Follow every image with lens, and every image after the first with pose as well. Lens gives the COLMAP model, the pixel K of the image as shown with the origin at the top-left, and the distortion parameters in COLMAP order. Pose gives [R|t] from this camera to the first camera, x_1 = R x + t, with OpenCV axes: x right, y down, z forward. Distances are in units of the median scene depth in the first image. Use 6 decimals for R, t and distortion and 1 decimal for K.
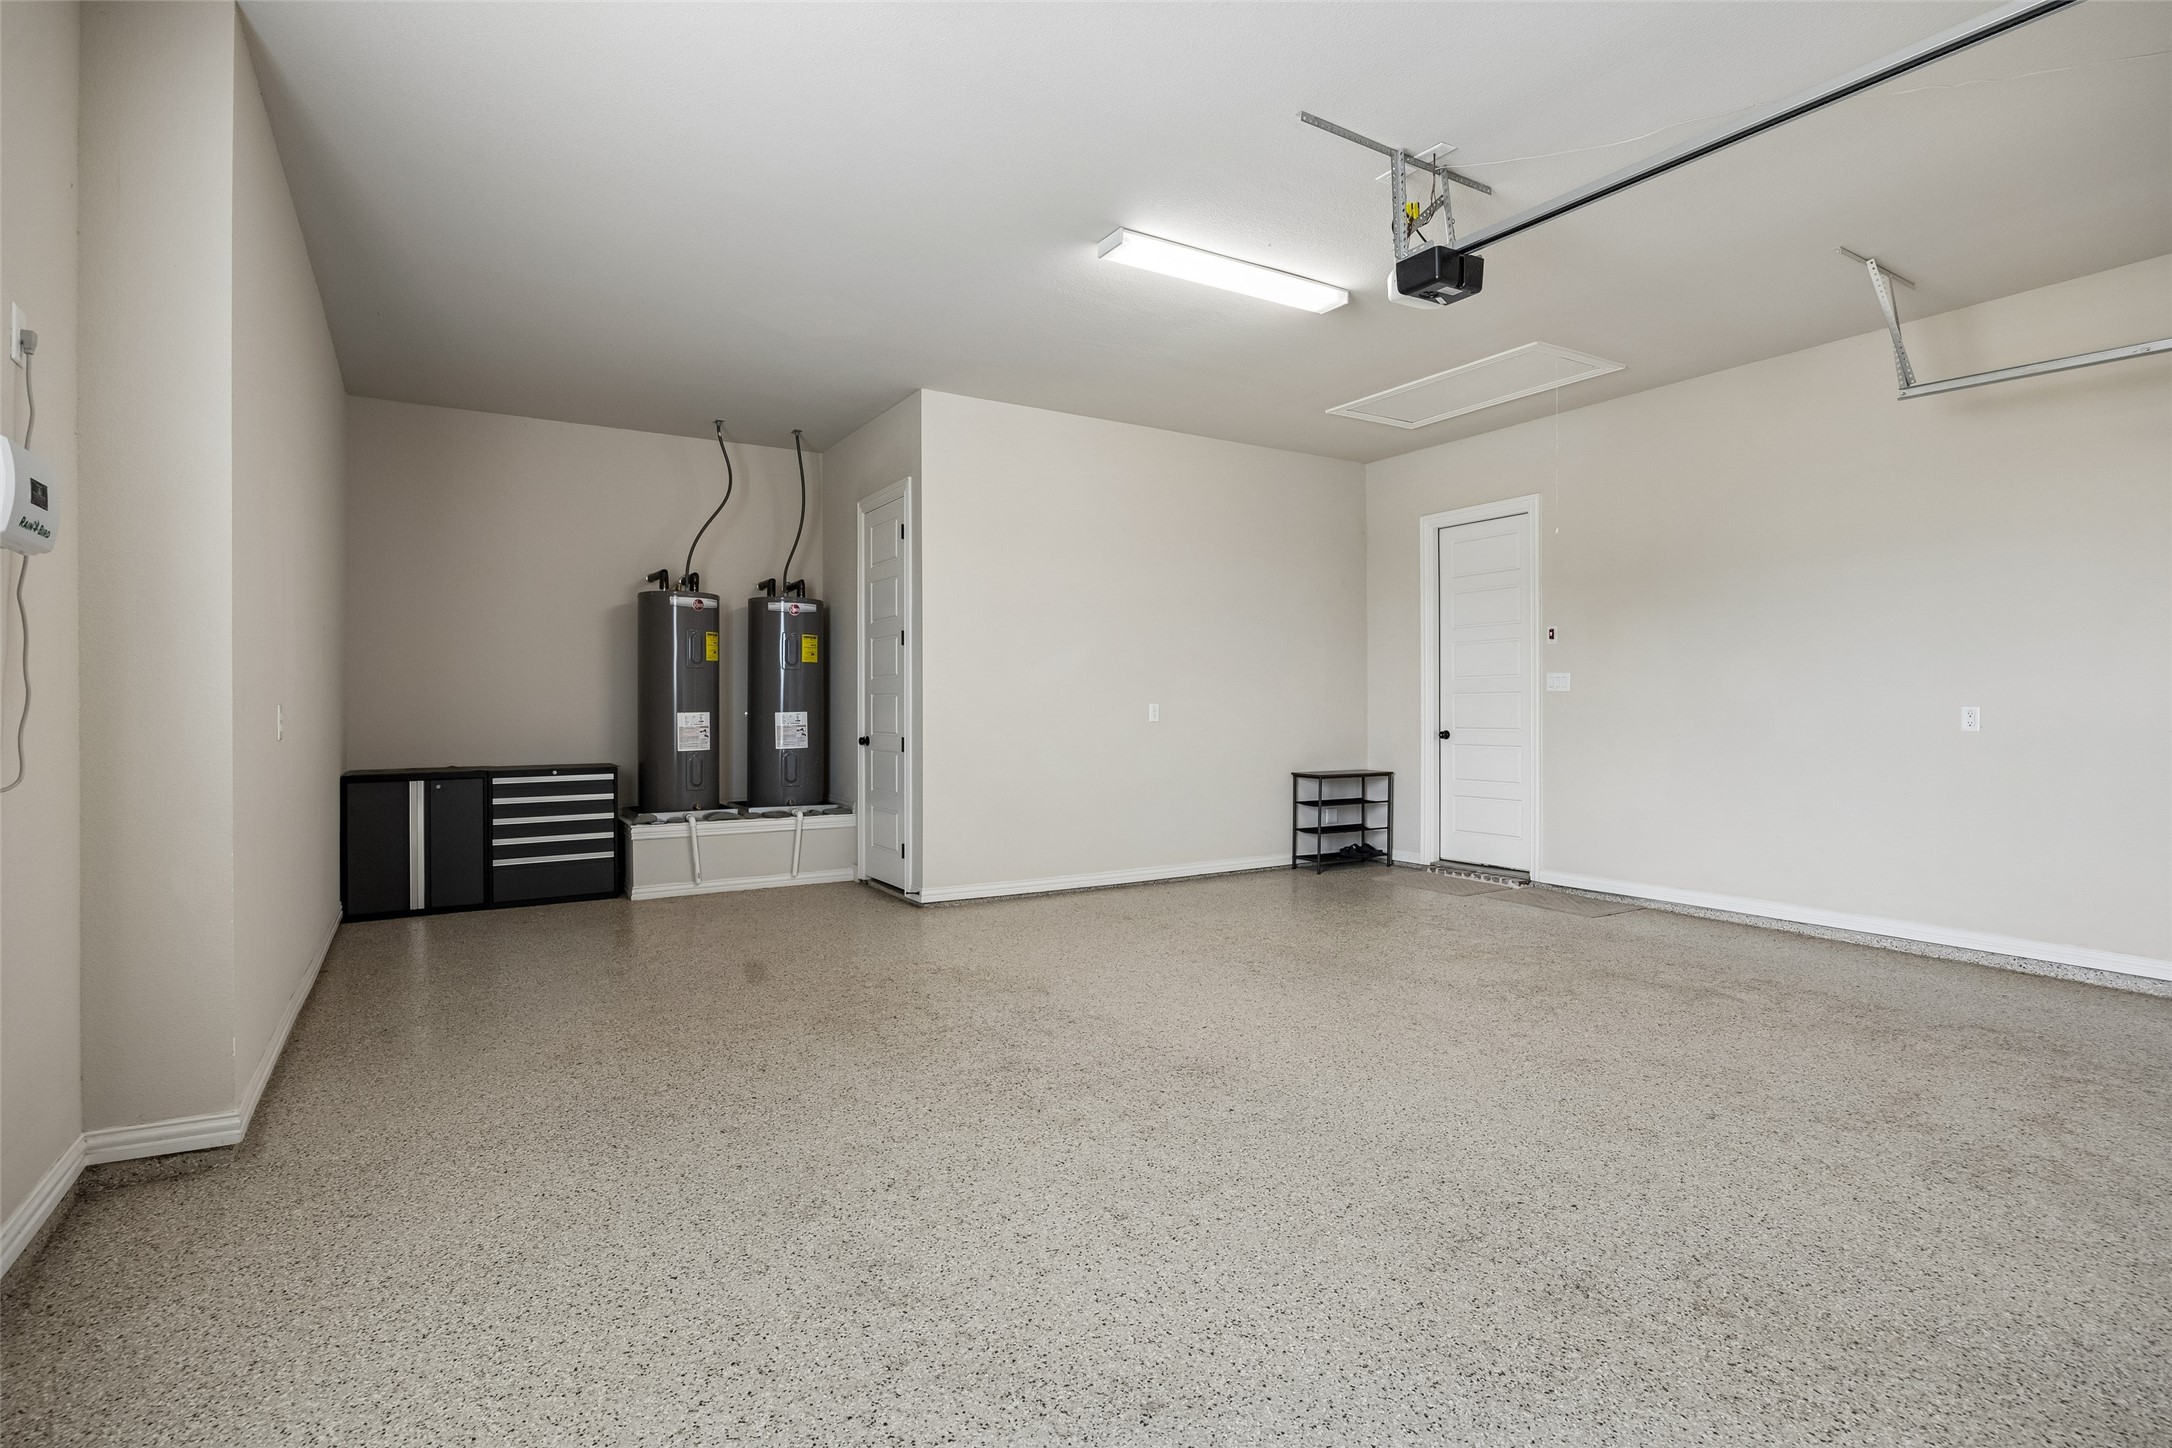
lens RADIAL K [[1069.4, 0, 1089.5], [0, 1069.4, 710.4], [0, 0, 1]] dist [-0.018312, 0.000330]
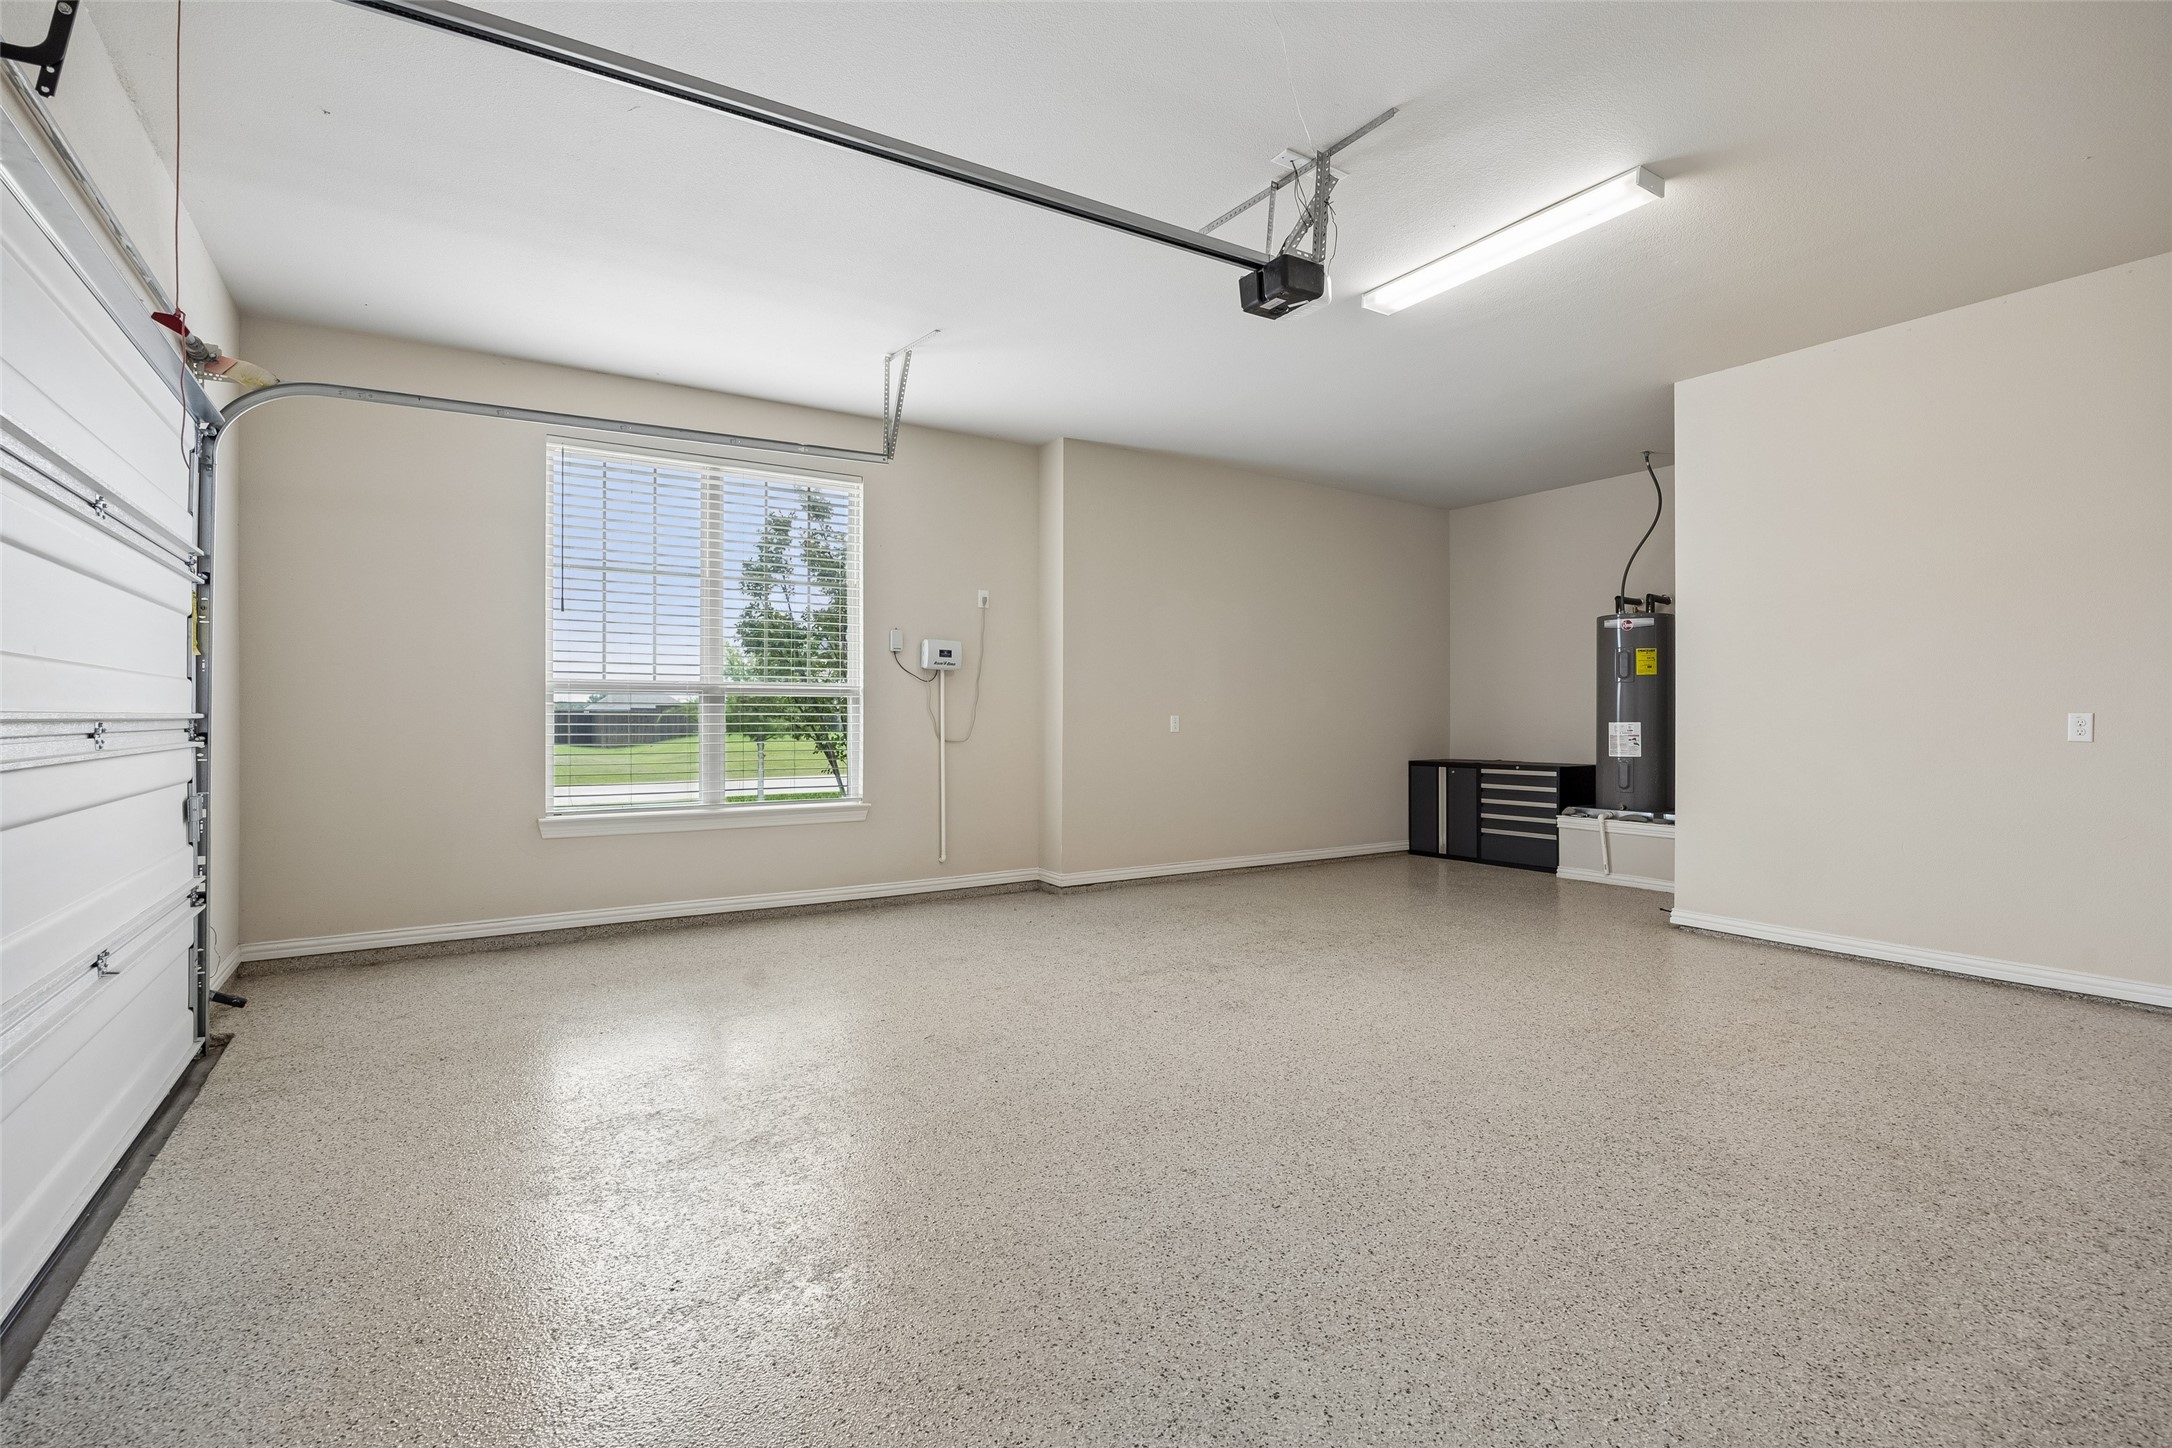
lens RADIAL K [[1043.1, 0, 1088.2], [0, 1043.1, 722.7], [0, 0, 1]] dist [-0.006136, 0.000204]
pose [[-0.002286, 0.006802, -0.999974, 0.769360], [-0.001097, 0.999976, 0.006804, -0.004492], [0.999997, 0.001113, -0.002278, 0.475583]]
